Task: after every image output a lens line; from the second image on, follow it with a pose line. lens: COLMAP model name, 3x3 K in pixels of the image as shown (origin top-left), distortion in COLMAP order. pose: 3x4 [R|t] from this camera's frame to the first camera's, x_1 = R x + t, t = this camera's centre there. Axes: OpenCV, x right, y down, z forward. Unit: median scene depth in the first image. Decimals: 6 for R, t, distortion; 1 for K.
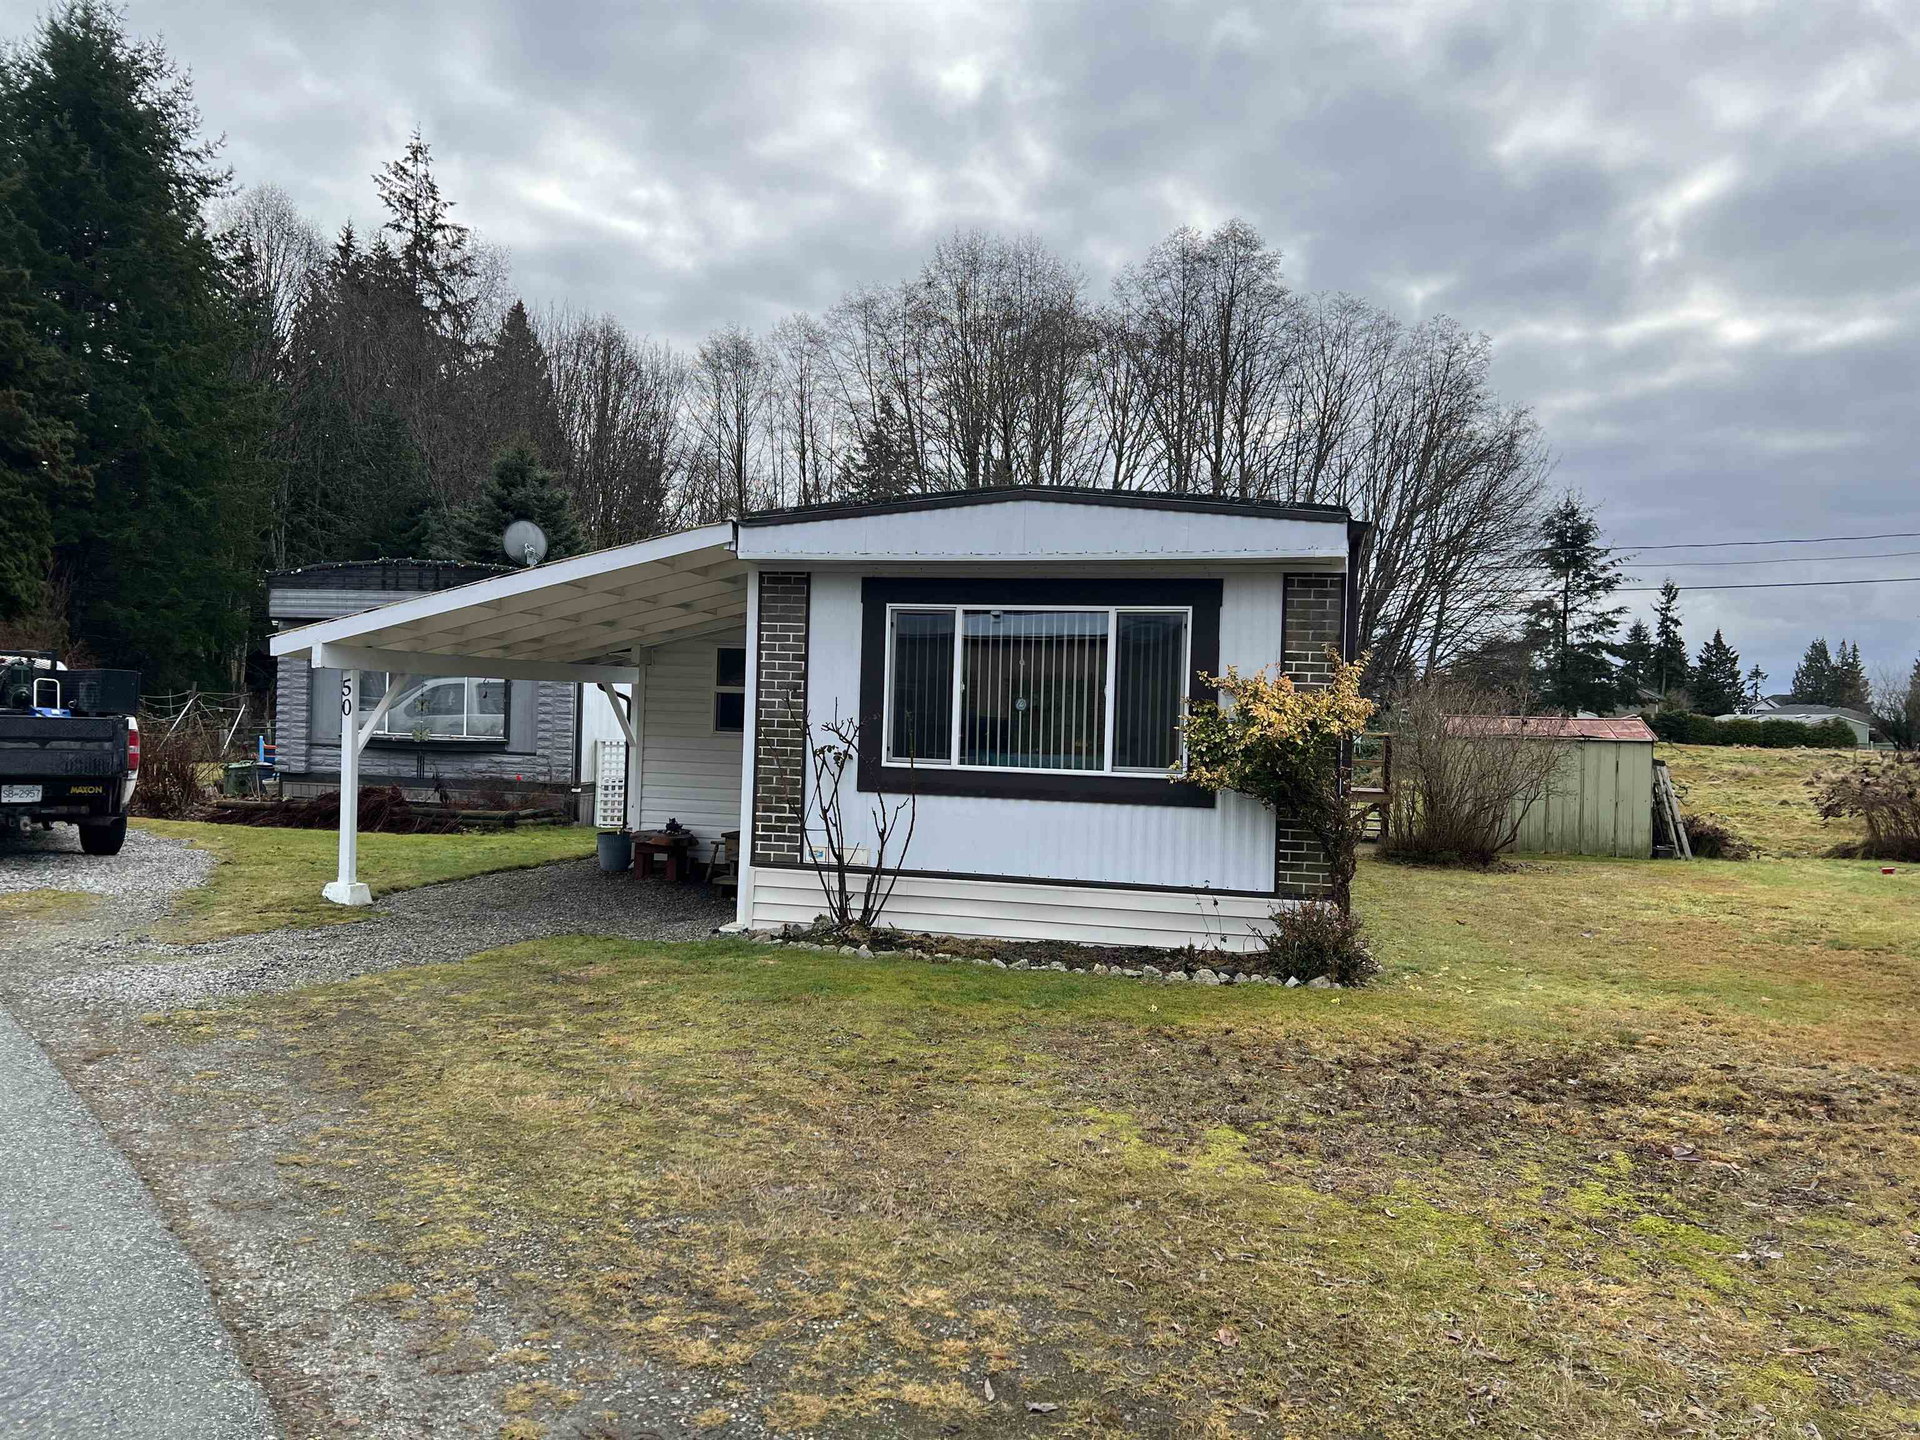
lens RADIAL K [[1425.8, 0, 960.0], [0, 1425.8, 720.0], [0, 0, 1]] dist [0.134504, -0.245918]
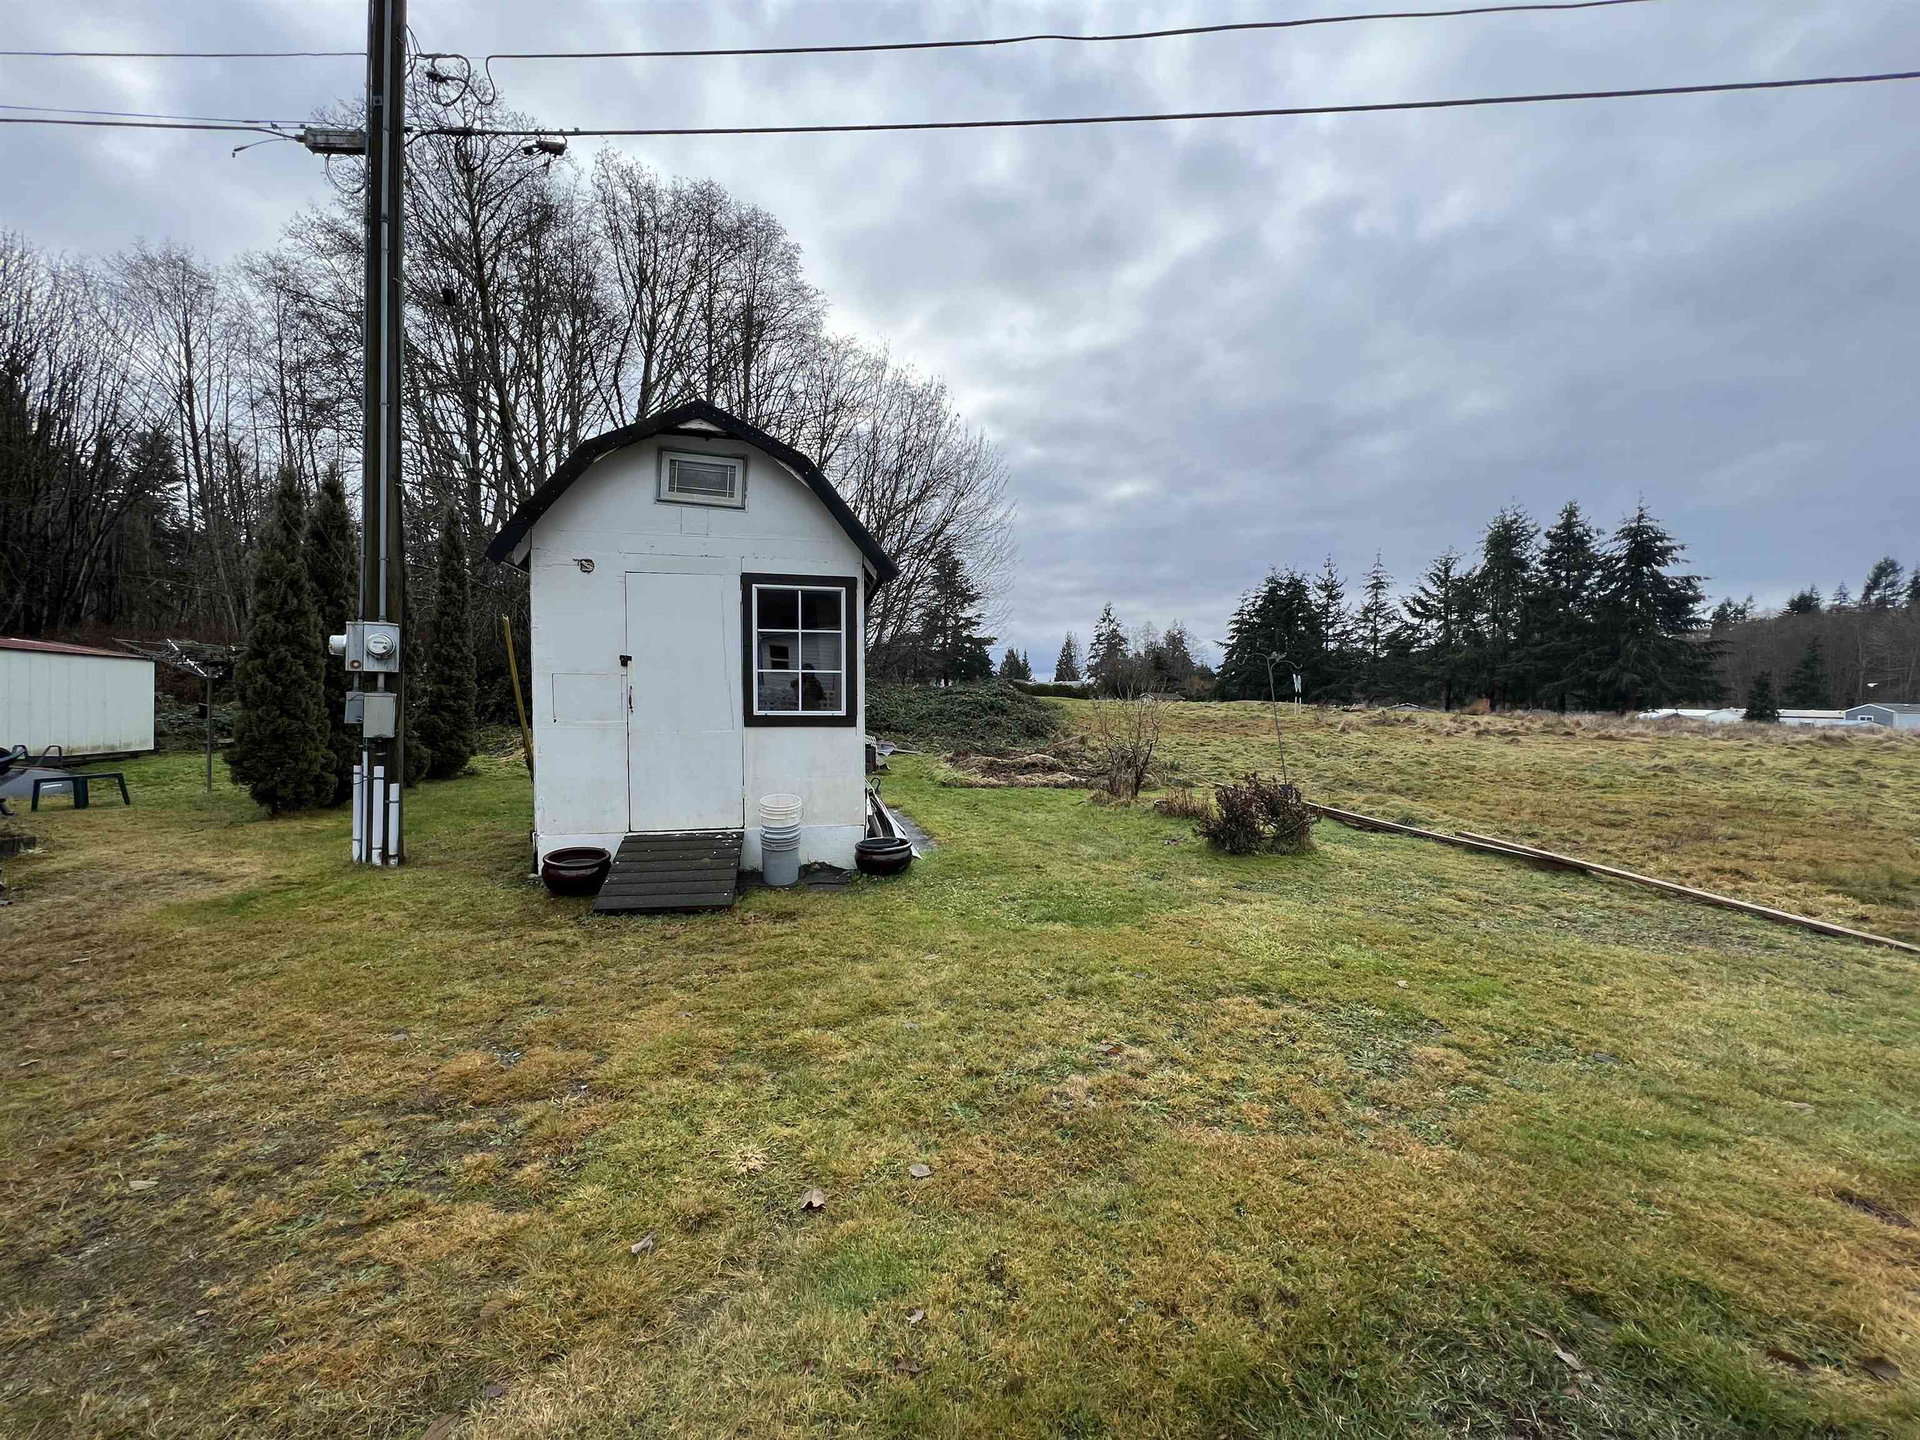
lens RADIAL K [[766.5, 0, 956.0], [0, 766.5, 712.8], [0, 0, 1]] dist [-0.001405, 0.000621]
pose [[0.874757, -0.023701, 0.483982, 0.137542], [0.010069, 0.999477, 0.030746, 0.025257], [-0.484458, -0.022022, 0.874538, 1.555534]]
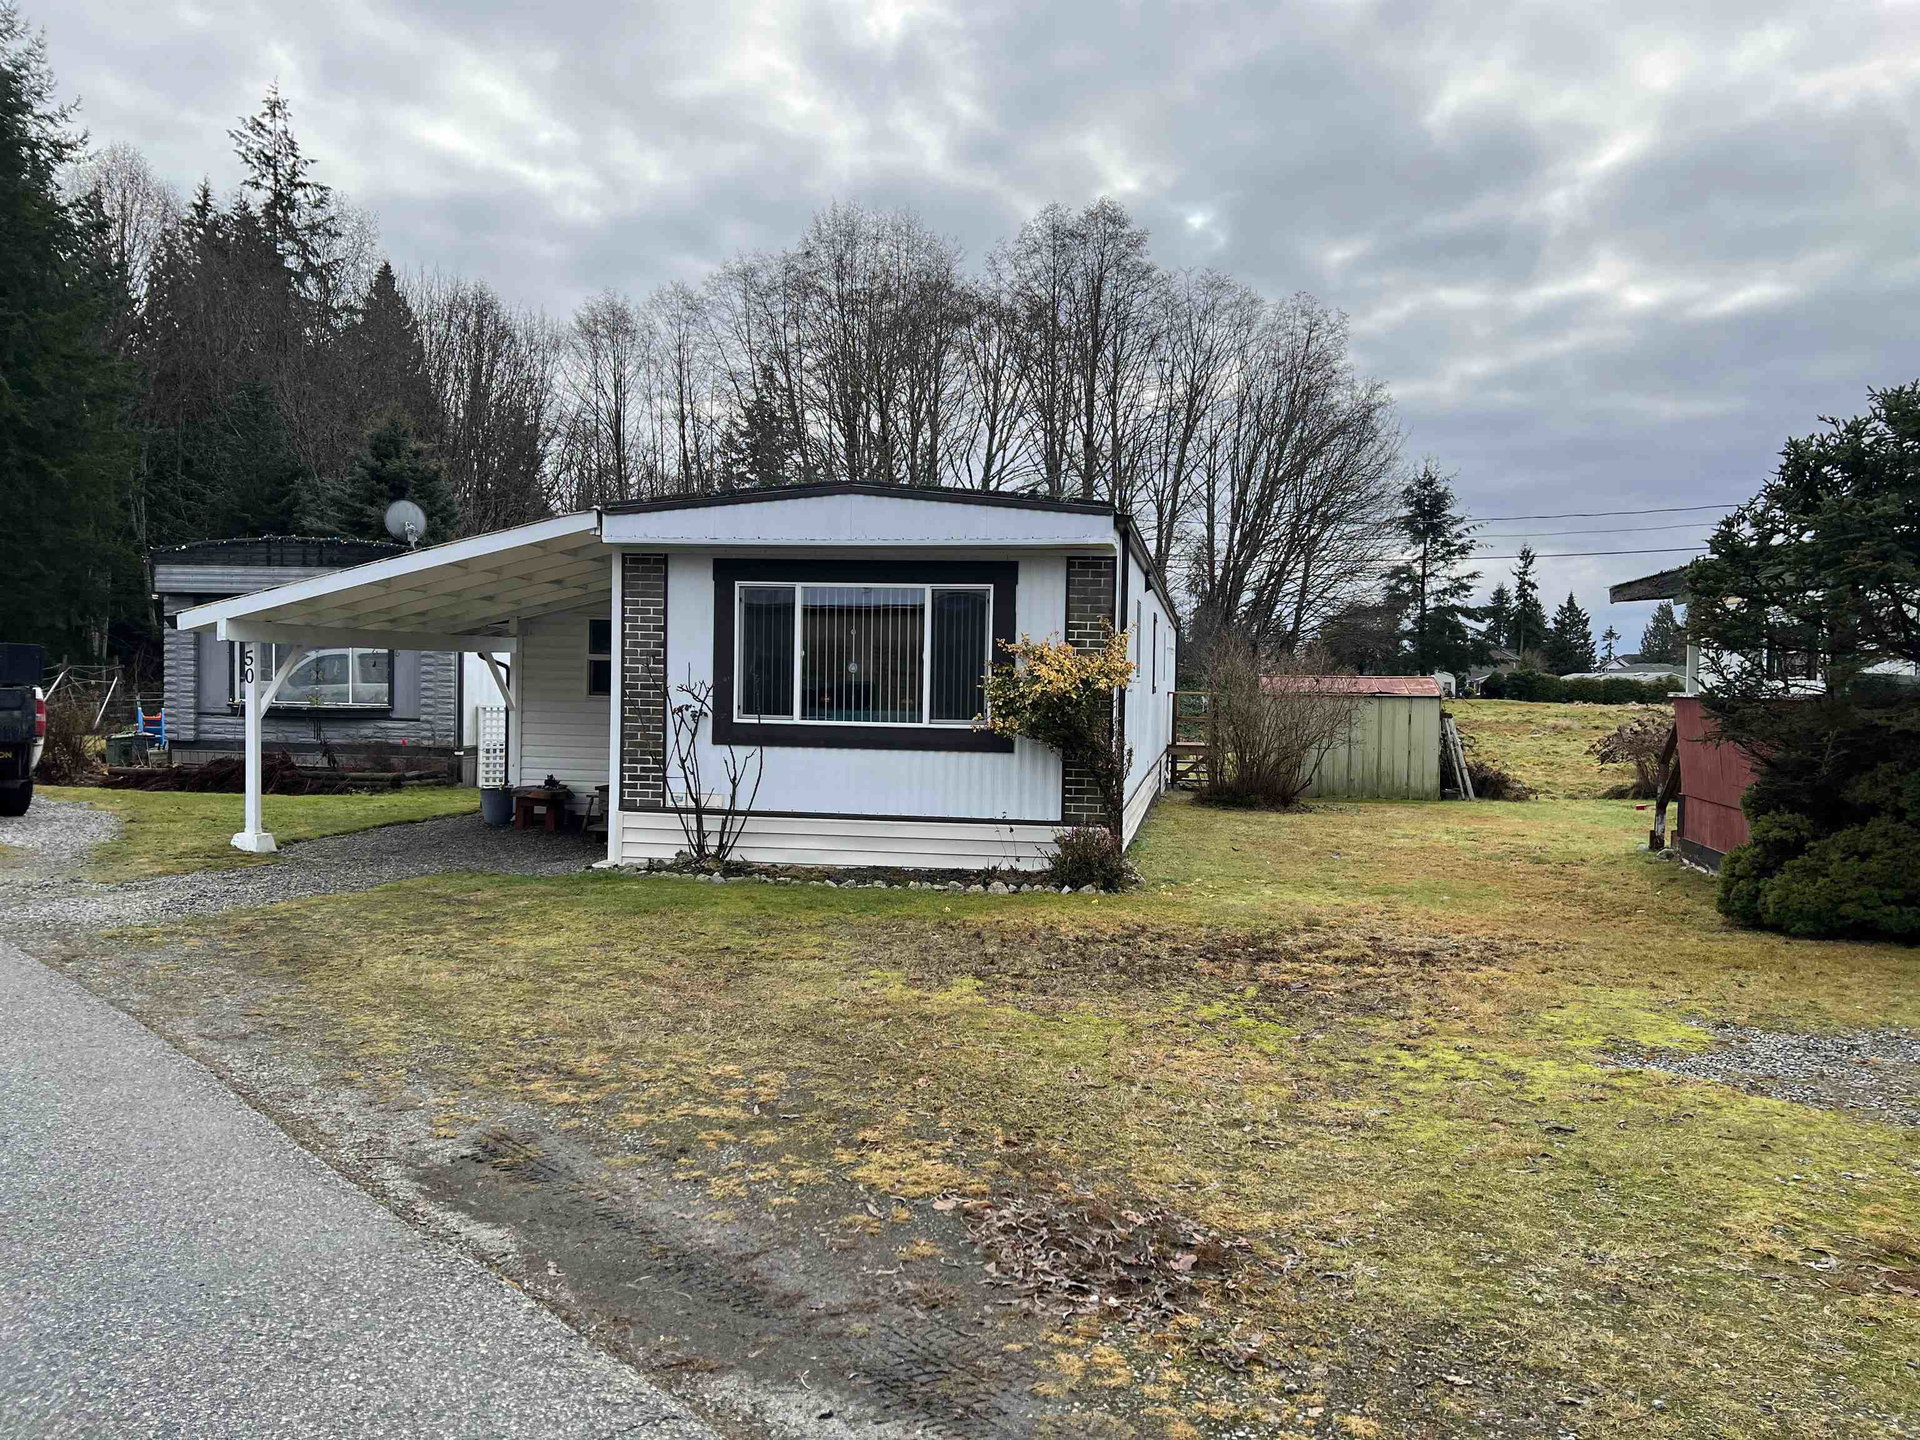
lens RADIAL K [[1431.6, 0, 972.7], [0, 1431.6, 725.8], [0, 0, 1]] dist [0.095916, -0.137338]
pose [[0.996452, -0.013136, 0.083134, 0.023783], [0.010862, 0.999556, 0.027745, 0.002861], [-0.083461, -0.026744, 0.996152, -0.100091]]
